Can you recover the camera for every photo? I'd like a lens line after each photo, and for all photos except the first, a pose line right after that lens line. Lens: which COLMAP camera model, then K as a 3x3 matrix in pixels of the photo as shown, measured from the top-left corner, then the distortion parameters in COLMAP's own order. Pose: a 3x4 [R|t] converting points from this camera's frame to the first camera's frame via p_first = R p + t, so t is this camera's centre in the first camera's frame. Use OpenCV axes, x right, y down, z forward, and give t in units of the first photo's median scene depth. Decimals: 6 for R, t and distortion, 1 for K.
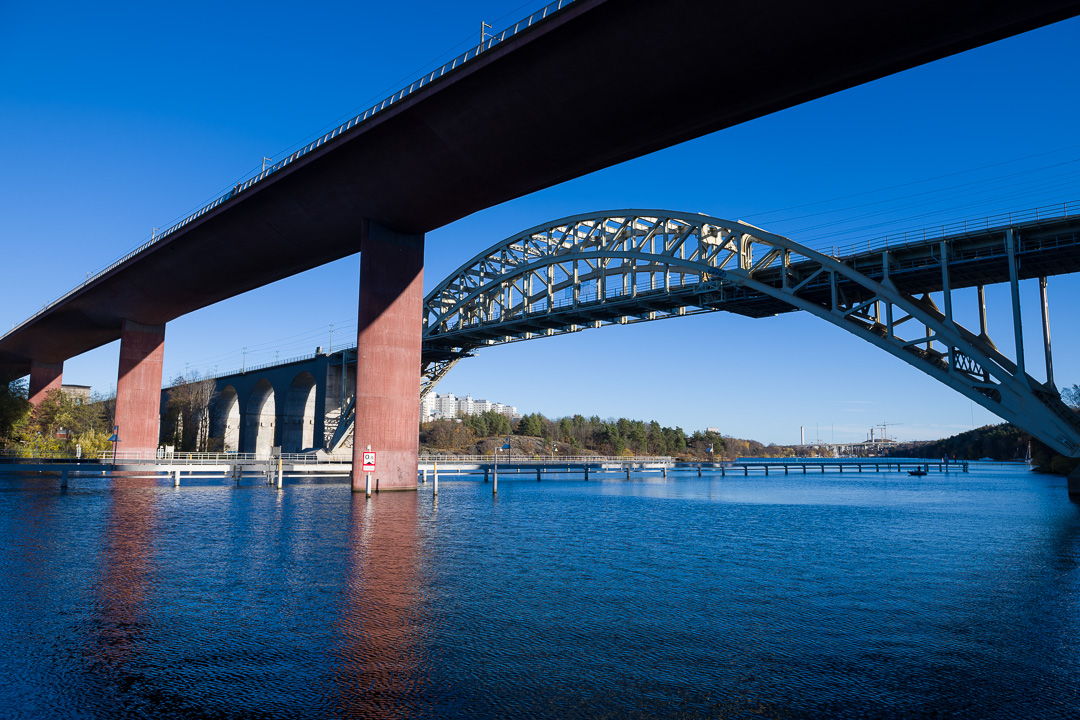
lens RADIAL K [[748.3, 0, 540.0], [0, 748.3, 360.0], [0, 0, 1]] dist [-0.053012, 0.000338]
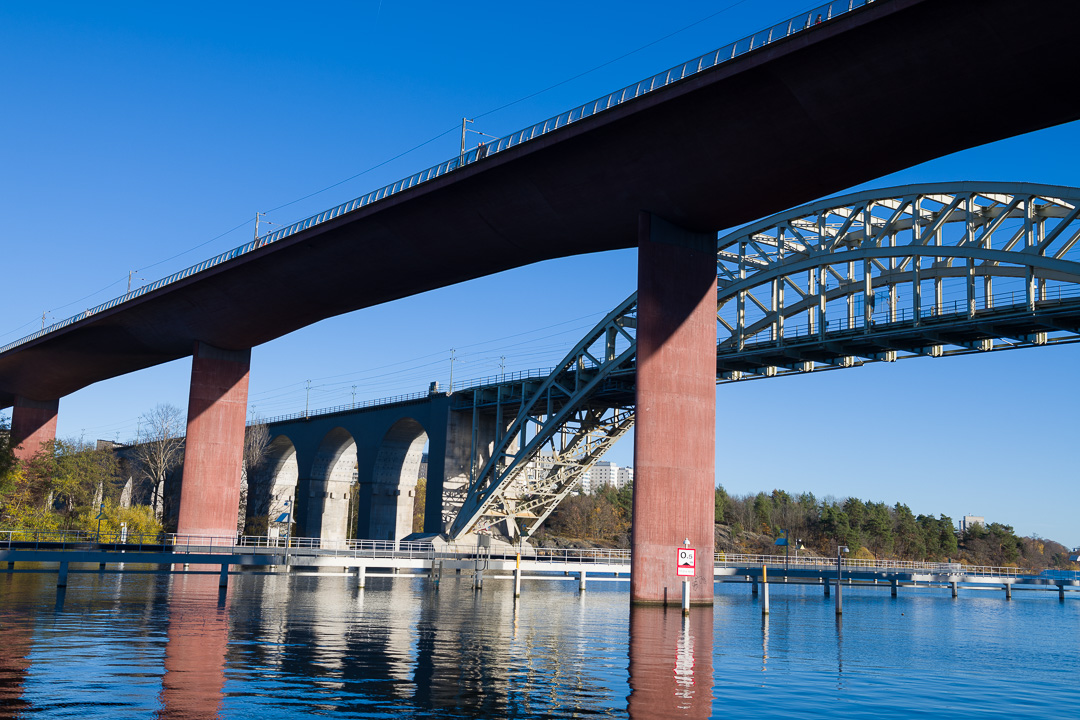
lens RADIAL K [[1170.6, 0, 543.4], [0, 1170.6, 355.7], [0, 0, 1]] dist [0.066060, 0.008741]
pose [[0.992961, 0.011264, -0.117906, -0.111991], [-0.015579, 0.999240, -0.035737, -0.007609], [0.117414, 0.037322, 0.992381, -0.056501]]
